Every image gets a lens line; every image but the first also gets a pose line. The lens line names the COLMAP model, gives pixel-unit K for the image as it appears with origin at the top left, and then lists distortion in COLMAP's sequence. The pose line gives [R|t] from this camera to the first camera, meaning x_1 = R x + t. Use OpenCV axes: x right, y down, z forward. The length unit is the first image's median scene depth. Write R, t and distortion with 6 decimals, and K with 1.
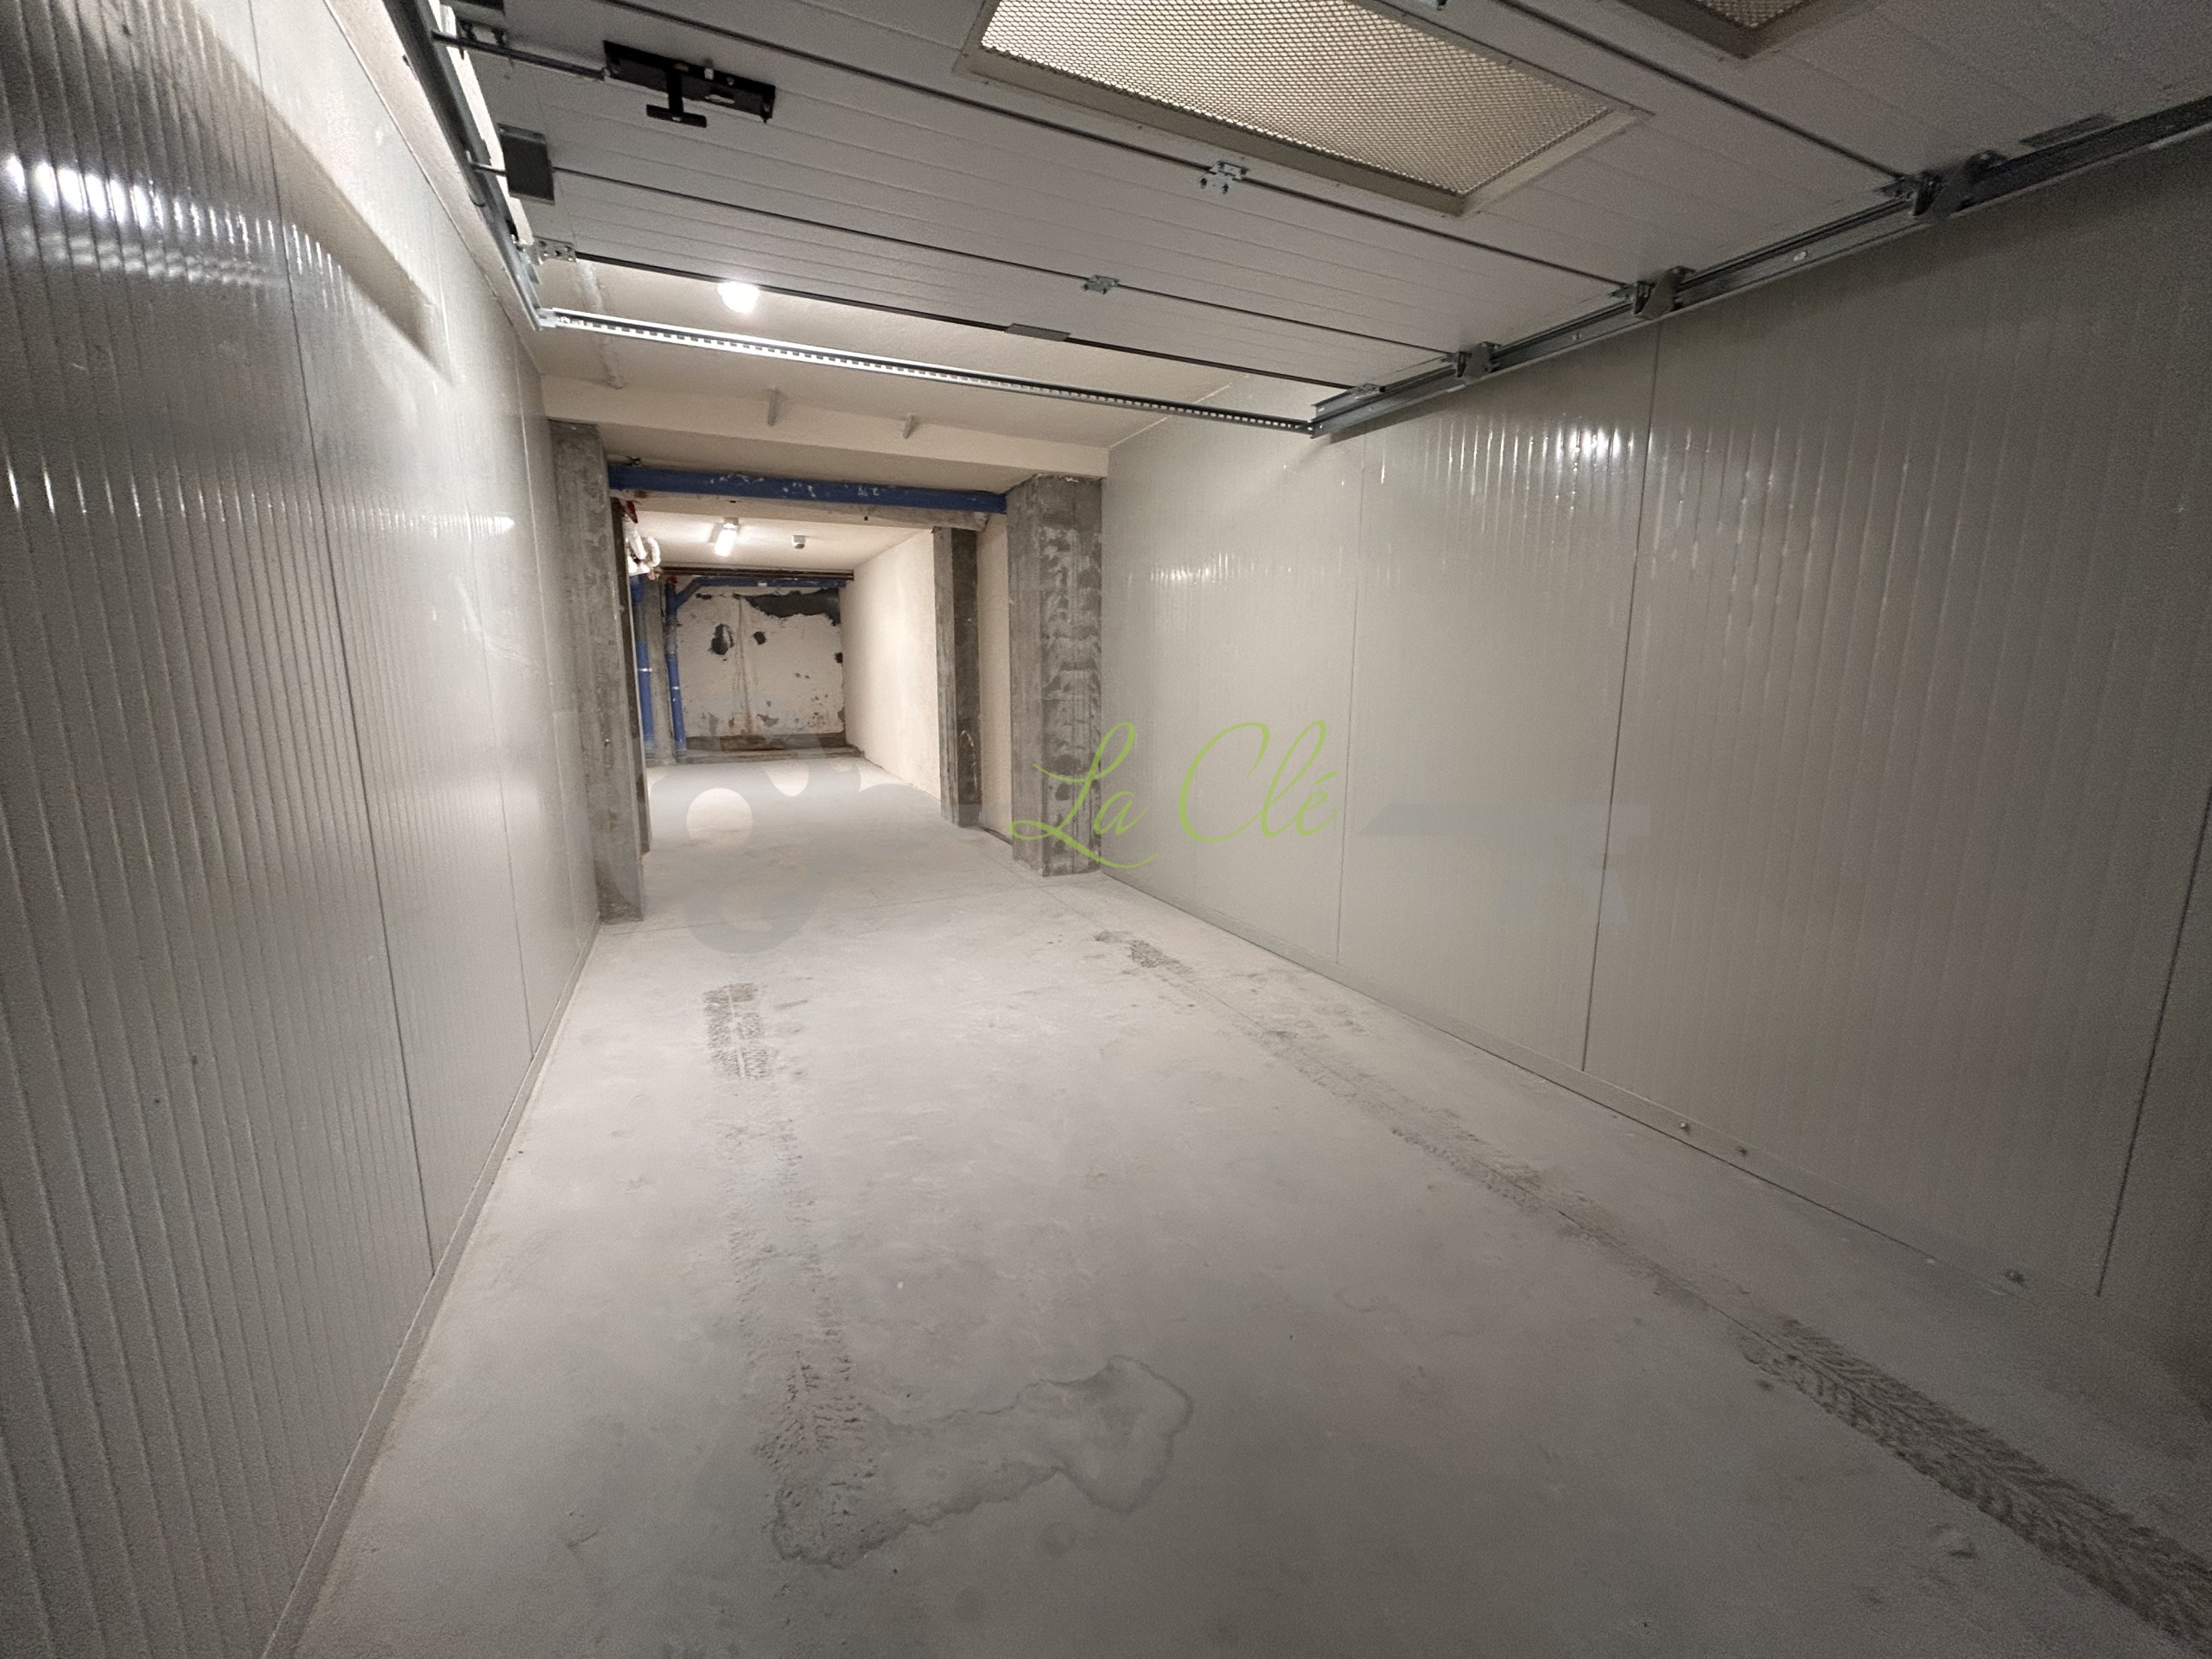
lens RADIAL K [[881.6, 0, 1106.0], [0, 881.6, 829.5], [0, 0, 1]] dist [-0.000212, 0.000355]
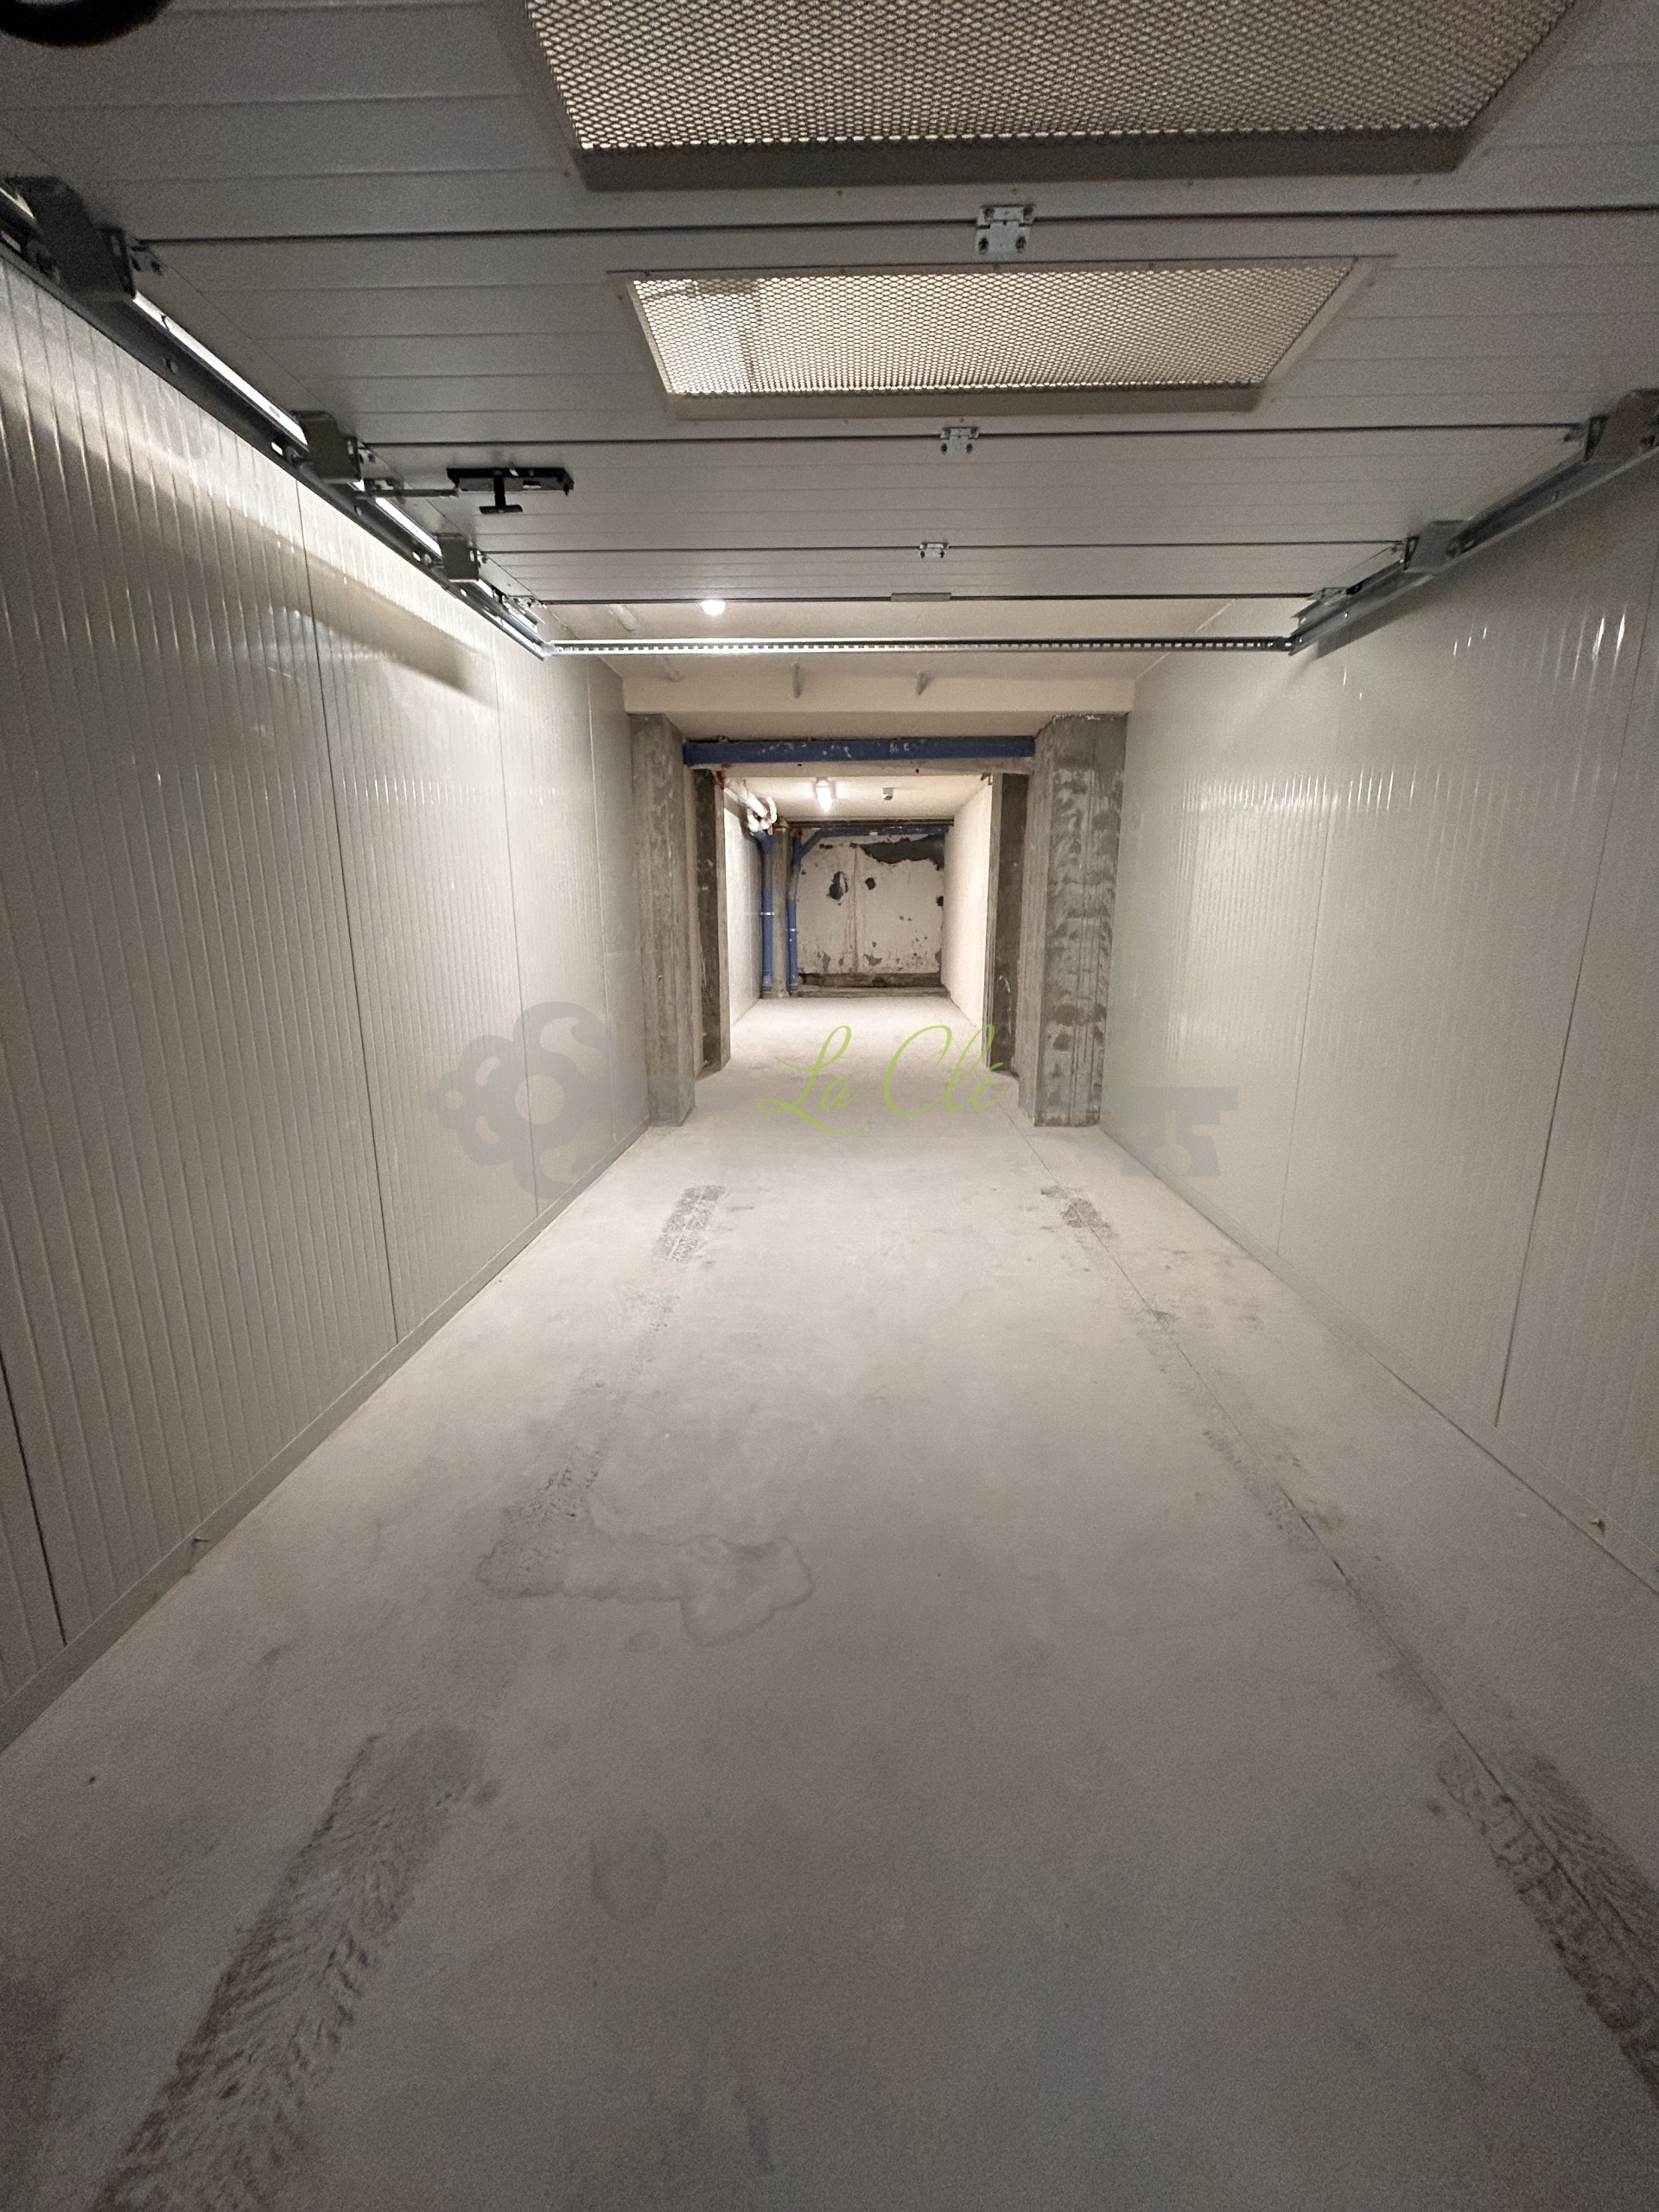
lens RADIAL K [[881.6, 0, 829.5], [0, 881.6, 1106.0], [0, 0, 1]] dist [-0.002503, 0.000176]
pose [[0.892082, 0.095354, -0.441699, 0.168361], [-0.077748, 0.995294, 0.057841, -0.009020], [0.445135, -0.017257, 0.895297, 0.006200]]
